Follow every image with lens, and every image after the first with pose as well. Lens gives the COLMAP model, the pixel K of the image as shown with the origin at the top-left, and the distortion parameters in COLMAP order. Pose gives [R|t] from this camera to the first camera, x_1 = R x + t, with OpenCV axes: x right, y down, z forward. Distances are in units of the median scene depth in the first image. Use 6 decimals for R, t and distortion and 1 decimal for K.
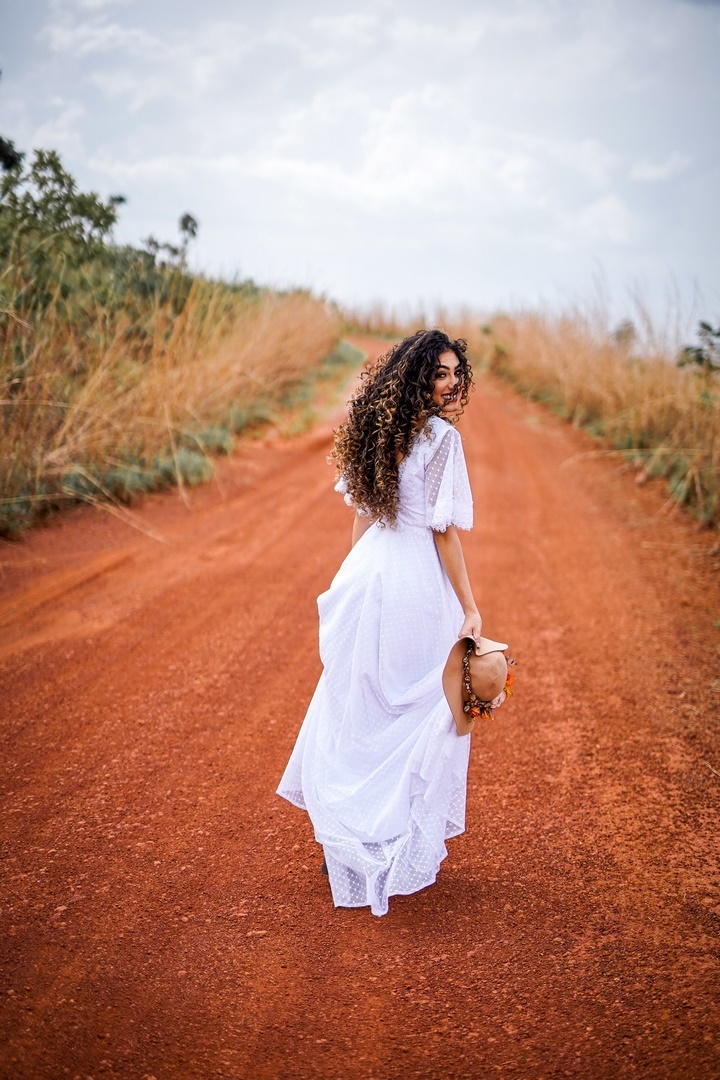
lens RADIAL K [[1510.9, 0, 402.3], [0, 1510.9, 541.2], [0, 0, 1]] dist [0.034508, 0.012659]
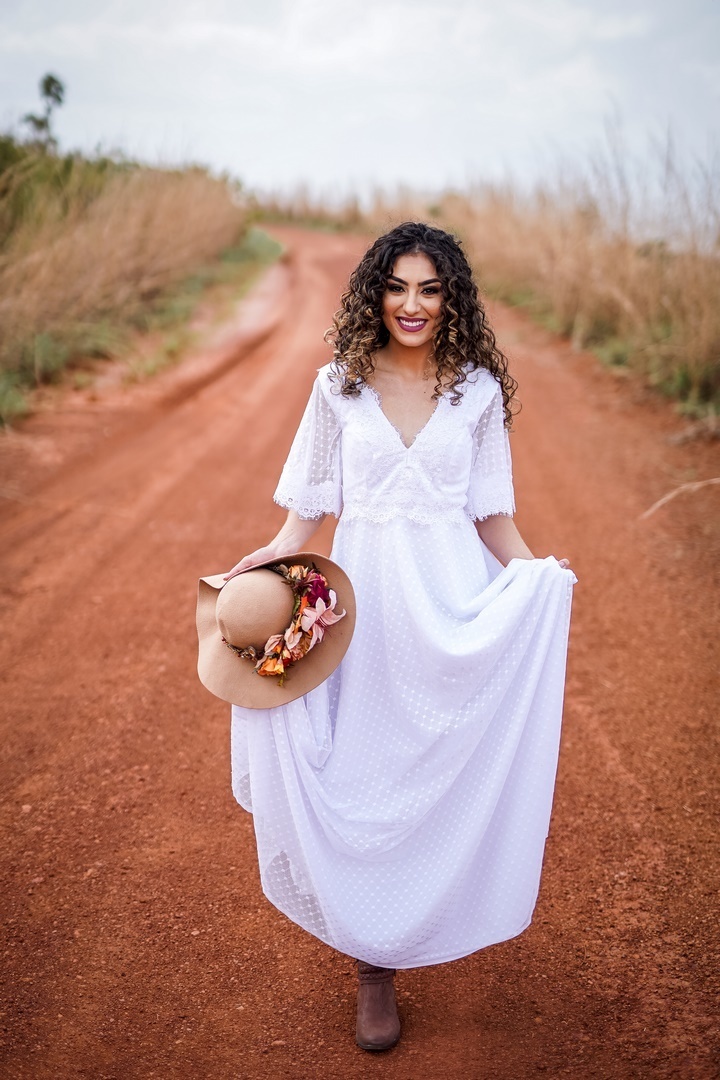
lens RADIAL K [[1650.2, 0, 320.7], [0, 1650.2, 539.2], [0, 0, 1]] dist [-0.011369, 0.009672]
pose [[0.999521, -0.026365, -0.016183, 0.010262], [0.027187, 0.998231, 0.052883, -0.029241], [0.014760, -0.053298, 0.998470, 0.236830]]
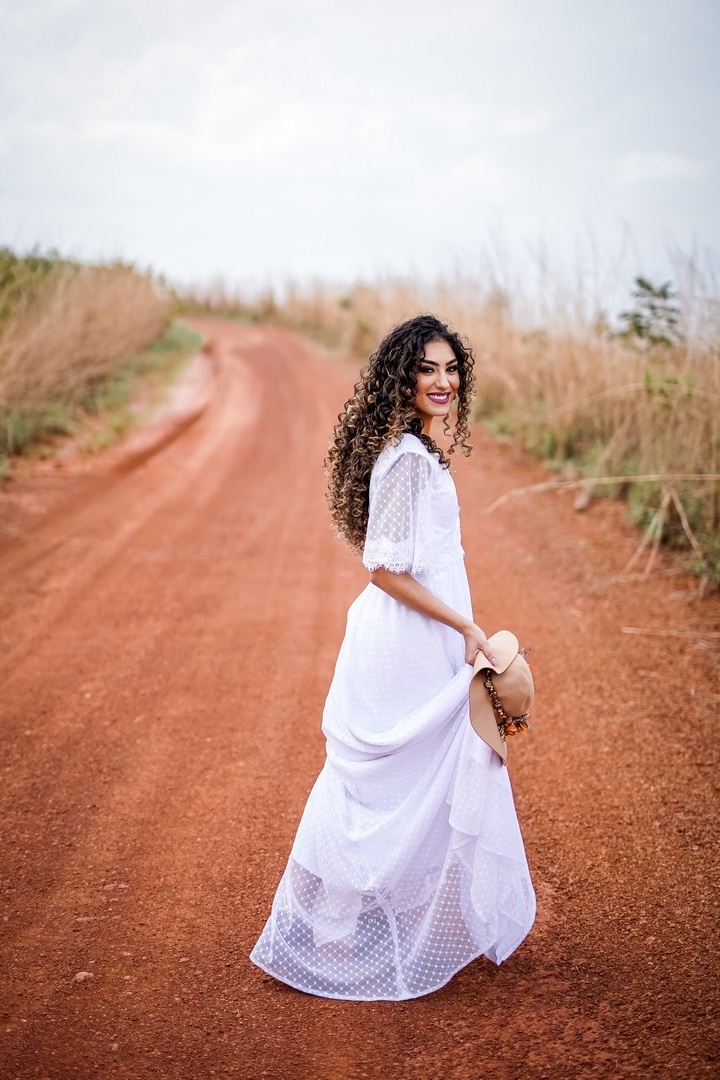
lens RADIAL K [[1650.2, 0, 320.7], [0, 1650.2, 539.2], [0, 0, 1]] dist [-0.011369, 0.009672]
pose [[0.998466, -0.042049, 0.036035, 0.005556], [0.042025, 0.999116, 0.001429, -0.017956], [-0.036063, 0.000088, 0.999350, 0.144261]]
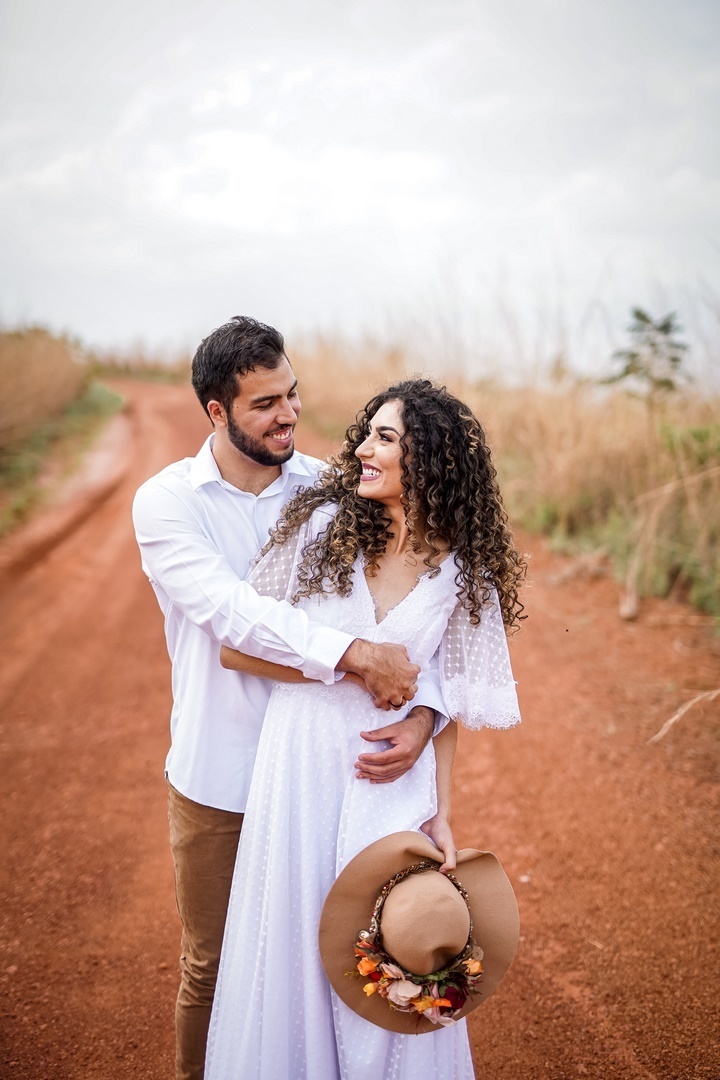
lens RADIAL K [[1477.9, 0, 360.0], [0, 1477.9, 604.7], [0, 0, 1]] dist [-0.007744, 0.002581]
pose [[0.989457, -0.091917, 0.111916, 0.006536], [0.089302, 0.995606, 0.028173, -0.038067], [-0.114014, -0.017881, 0.993318, 0.301943]]
